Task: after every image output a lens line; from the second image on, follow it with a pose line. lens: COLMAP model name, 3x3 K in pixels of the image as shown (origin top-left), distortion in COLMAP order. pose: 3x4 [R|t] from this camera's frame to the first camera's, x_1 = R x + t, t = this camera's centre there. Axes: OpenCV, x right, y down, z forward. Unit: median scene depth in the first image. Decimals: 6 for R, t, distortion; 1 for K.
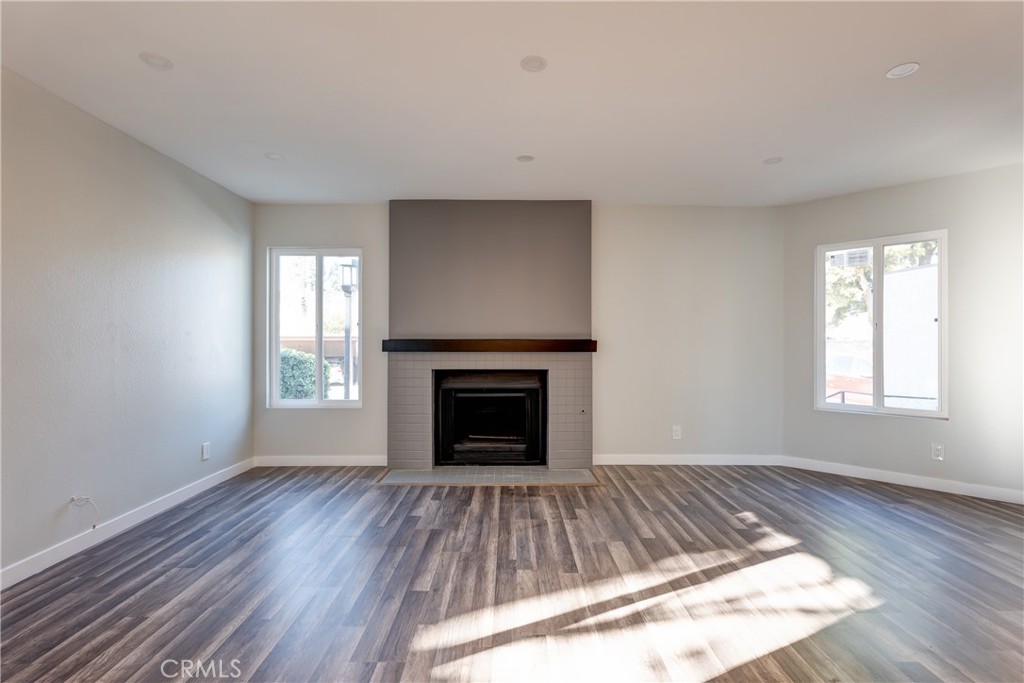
lens RADIAL K [[478.7, 0, 512.0], [0, 478.7, 341.5], [0, 0, 1]] dist [0.001847, 0.000614]
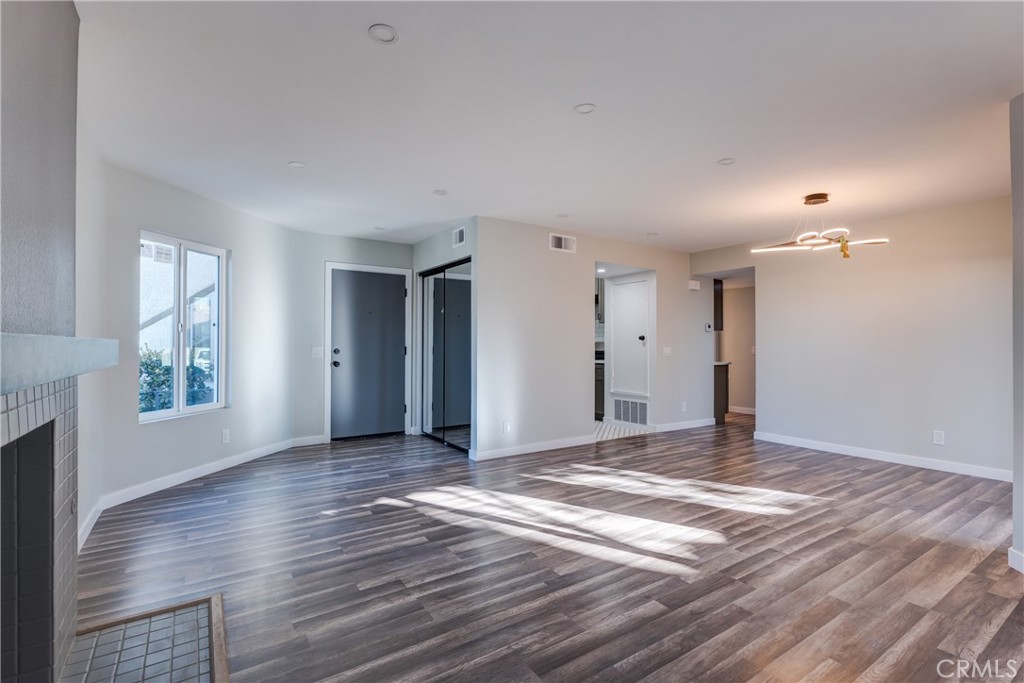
lens RADIAL K [[473.1, 0, 516.6], [0, 473.1, 341.6], [0, 0, 1]] dist [-0.001397, 0.000228]
pose [[-0.556310, 0.001331, 0.830974, -0.608882], [-0.003075, 0.999989, -0.003661, -0.001626], [-0.830969, -0.004592, -0.556300, 1.317254]]
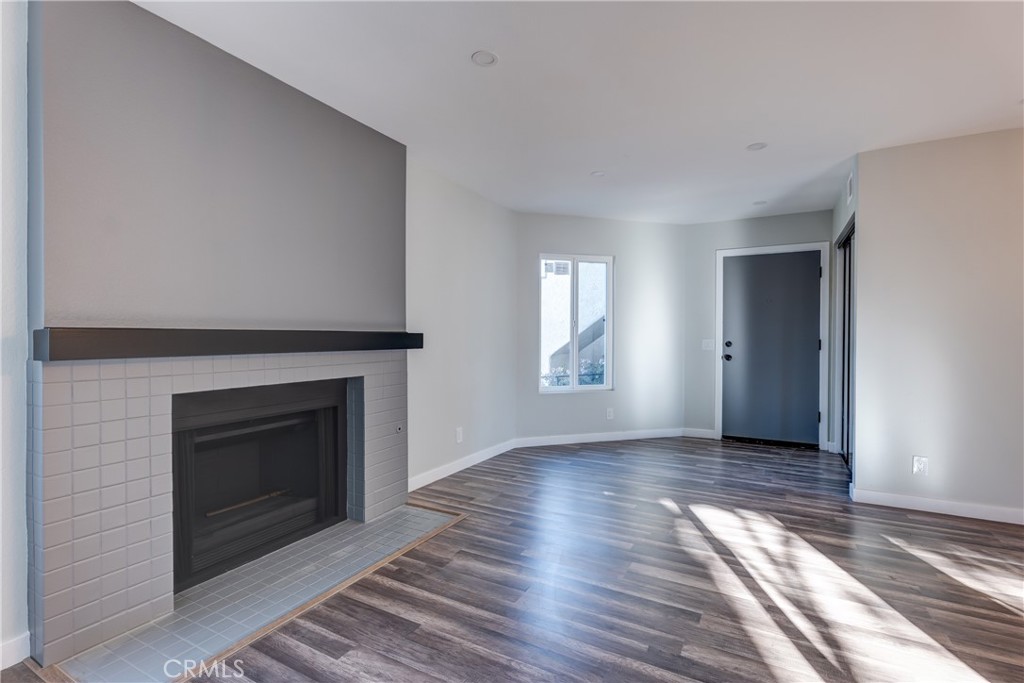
lens RADIAL K [[472.2, 0, 512.0], [0, 472.2, 341.5], [0, 0, 1]] dist [-0.000224, -0.000155]
pose [[0.488380, -0.009642, 0.872578, -0.583560], [-0.001155, 0.999931, 0.011695, 0.003054], [-0.872630, -0.006719, 0.488335, 0.716784]]
